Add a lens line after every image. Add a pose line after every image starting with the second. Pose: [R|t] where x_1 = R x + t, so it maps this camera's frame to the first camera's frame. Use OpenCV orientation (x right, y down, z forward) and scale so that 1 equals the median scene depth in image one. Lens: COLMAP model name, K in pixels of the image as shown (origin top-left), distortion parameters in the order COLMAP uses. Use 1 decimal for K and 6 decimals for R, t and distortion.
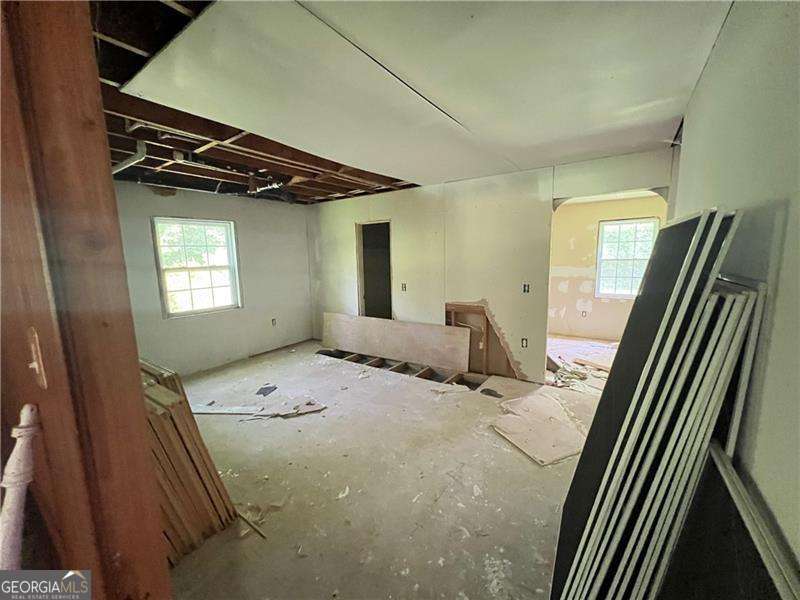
lens RADIAL K [[319.7, 0, 400.0], [0, 319.7, 300.0], [0, 0, 1]] dist [-0.001454, -0.000221]
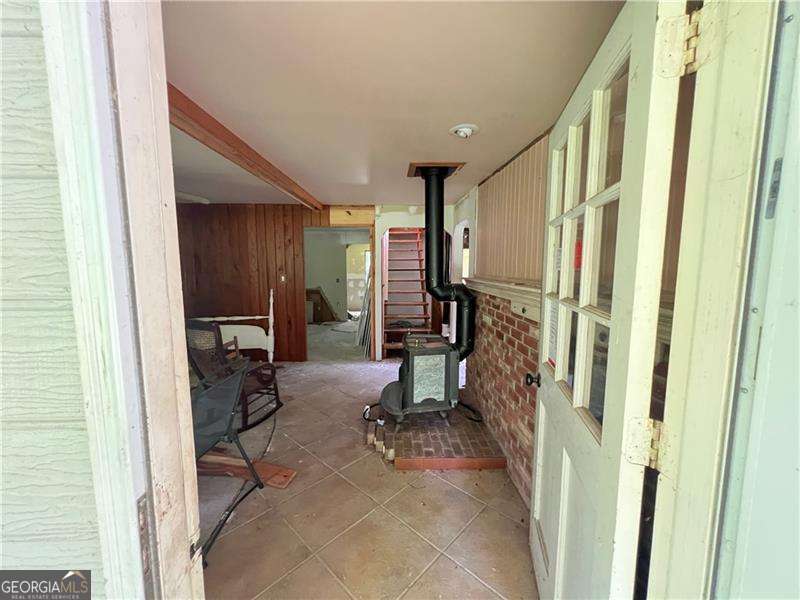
lens RADIAL K [[319.7, 0, 400.0], [0, 319.7, 300.0], [0, 0, 1]] dist [-0.001454, -0.000221]
pose [[0.807436, -0.040634, 0.588555, -0.430594], [0.064096, 0.997762, -0.019048, 0.125284], [-0.586464, 0.053104, 0.808233, -0.796664]]
